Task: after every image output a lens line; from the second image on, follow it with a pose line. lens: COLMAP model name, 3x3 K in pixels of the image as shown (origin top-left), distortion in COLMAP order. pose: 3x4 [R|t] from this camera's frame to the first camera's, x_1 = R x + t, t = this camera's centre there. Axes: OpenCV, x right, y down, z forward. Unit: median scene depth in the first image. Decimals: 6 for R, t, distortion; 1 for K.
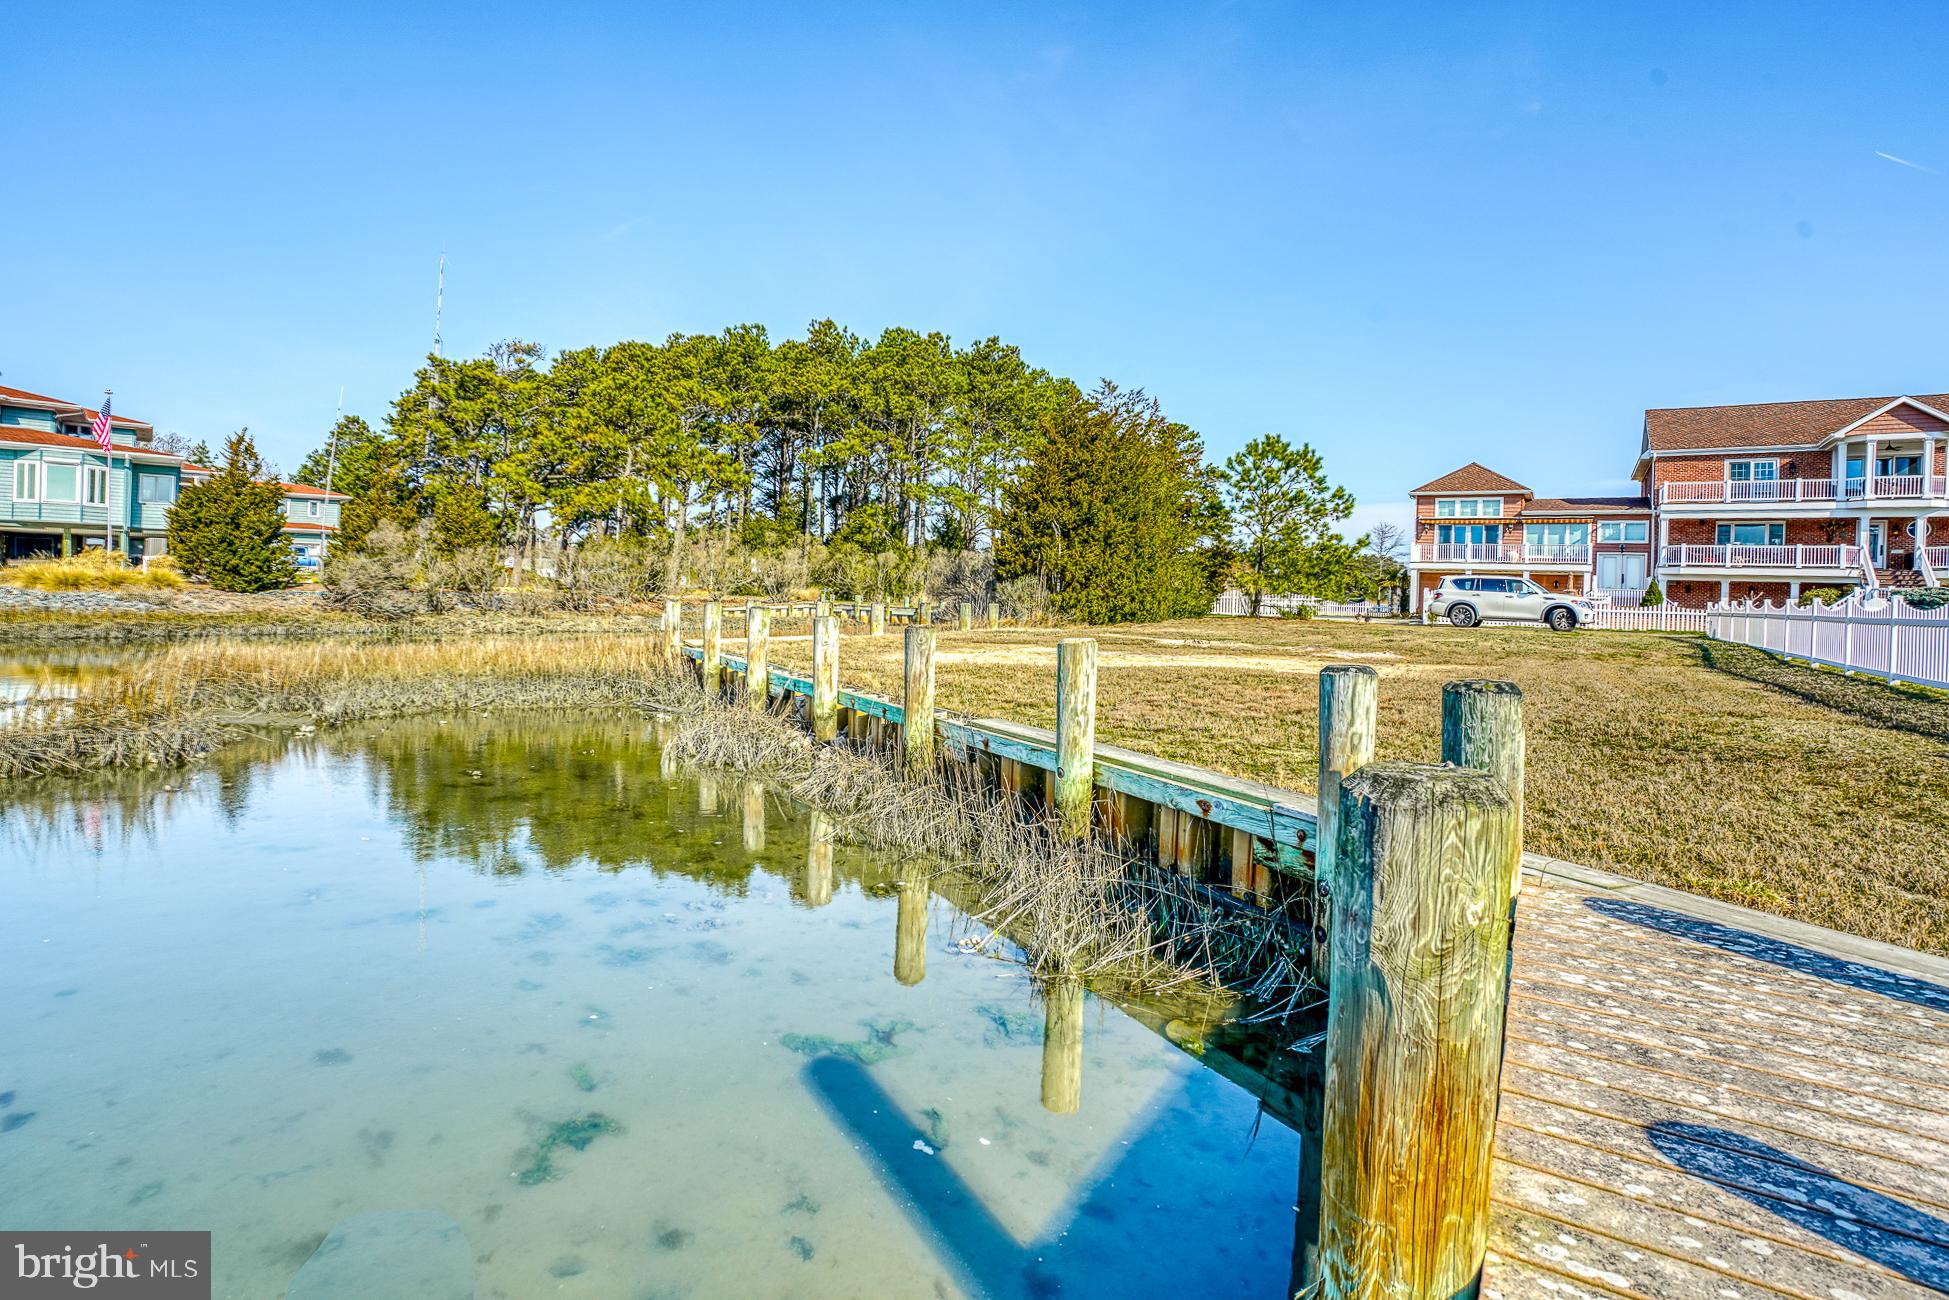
lens RADIAL K [[918.7, 0, 1026.0], [0, 918.7, 601.2], [0, 0, 1]] dist [-0.059391, 0.036460]
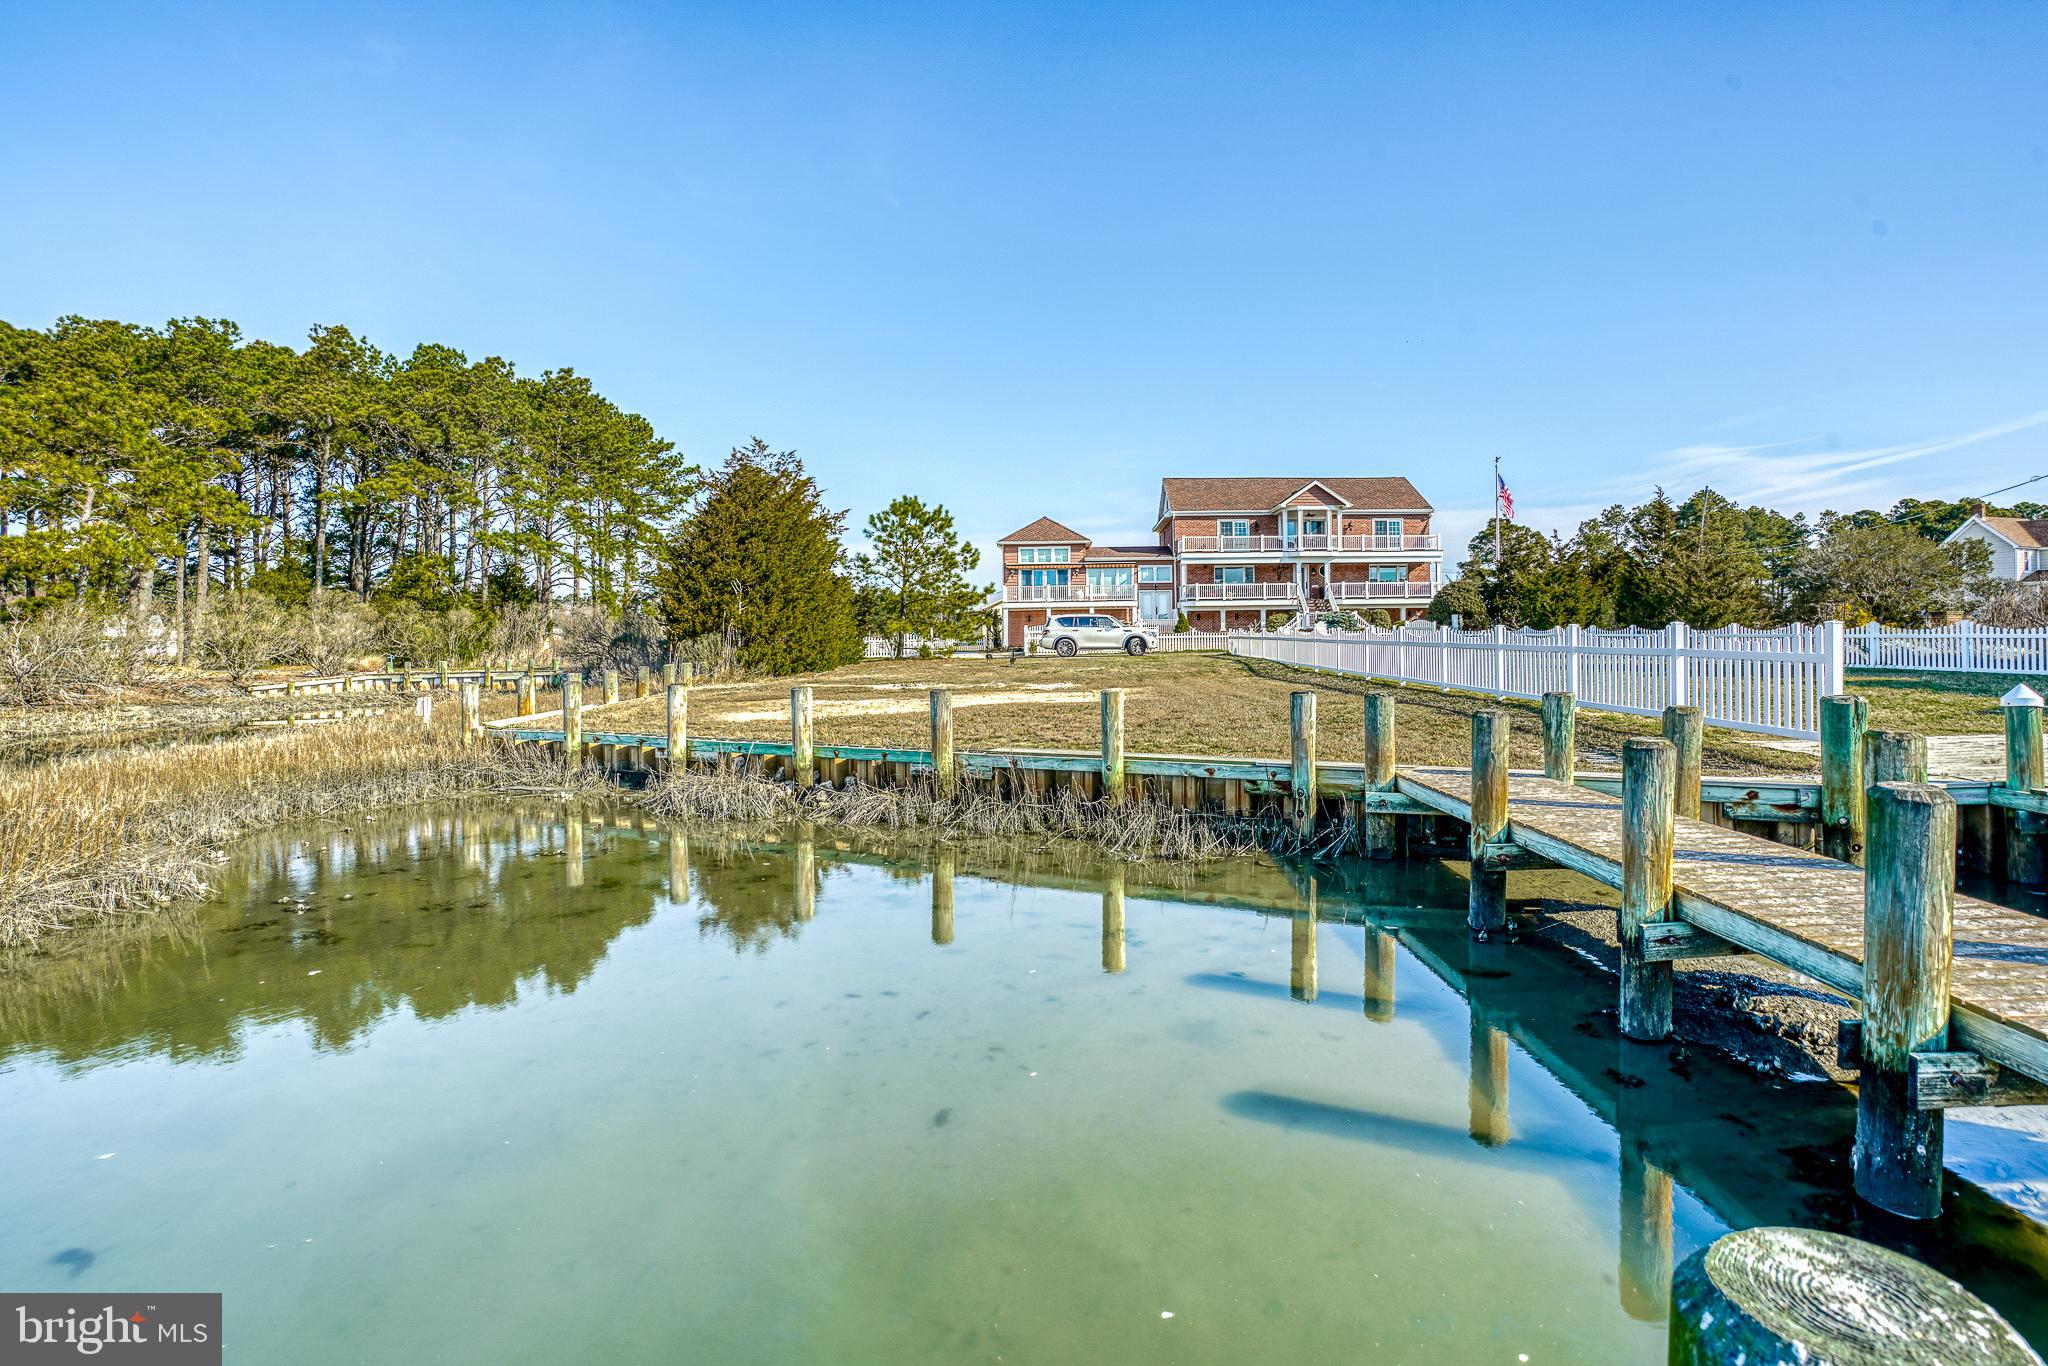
lens RADIAL K [[965.4, 0, 1078.2], [0, 965.4, 631.8], [0, 0, 1]] dist [-0.059391, 0.036460]
pose [[0.838144, -0.046863, 0.543432, -0.183471], [0.048667, 0.998754, 0.011068, -0.016548], [-0.543273, 0.017171, 0.839380, -0.089313]]
